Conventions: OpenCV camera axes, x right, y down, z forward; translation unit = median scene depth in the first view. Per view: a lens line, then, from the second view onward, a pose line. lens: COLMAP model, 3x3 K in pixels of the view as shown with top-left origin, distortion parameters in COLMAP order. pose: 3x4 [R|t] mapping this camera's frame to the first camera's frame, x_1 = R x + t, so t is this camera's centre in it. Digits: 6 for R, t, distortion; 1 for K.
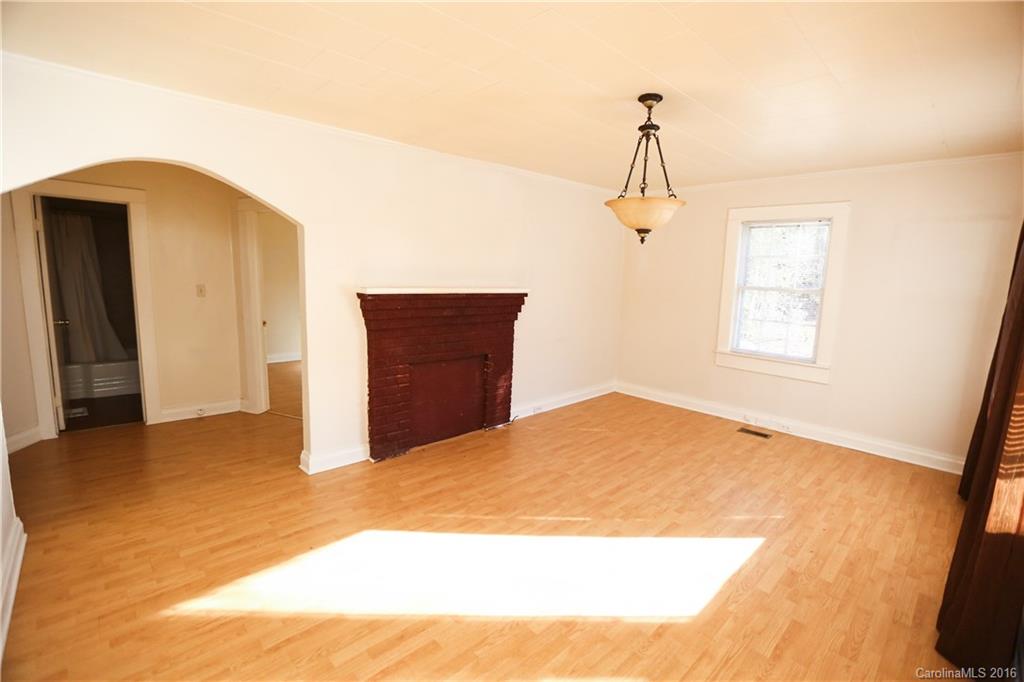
lens RADIAL K [[462.9, 0, 517.2], [0, 462.9, 340.4], [0, 0, 1]] dist [-0.025308, 0.001073]
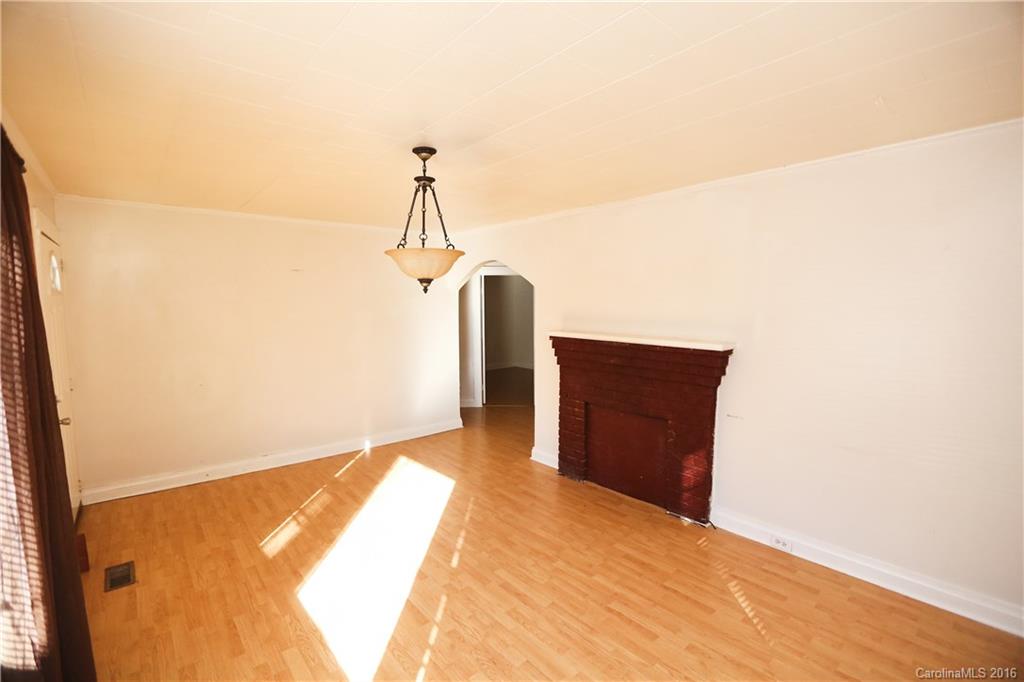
lens RADIAL K [[462.9, 0, 515.8], [0, 462.9, 345.0], [0, 0, 1]] dist [-0.025308, 0.001073]
pose [[-0.064375, 0.054980, -0.996410, 0.972960], [-0.139396, 0.988196, 0.063533, -0.146033], [0.988142, 0.142986, -0.055951, 0.977686]]
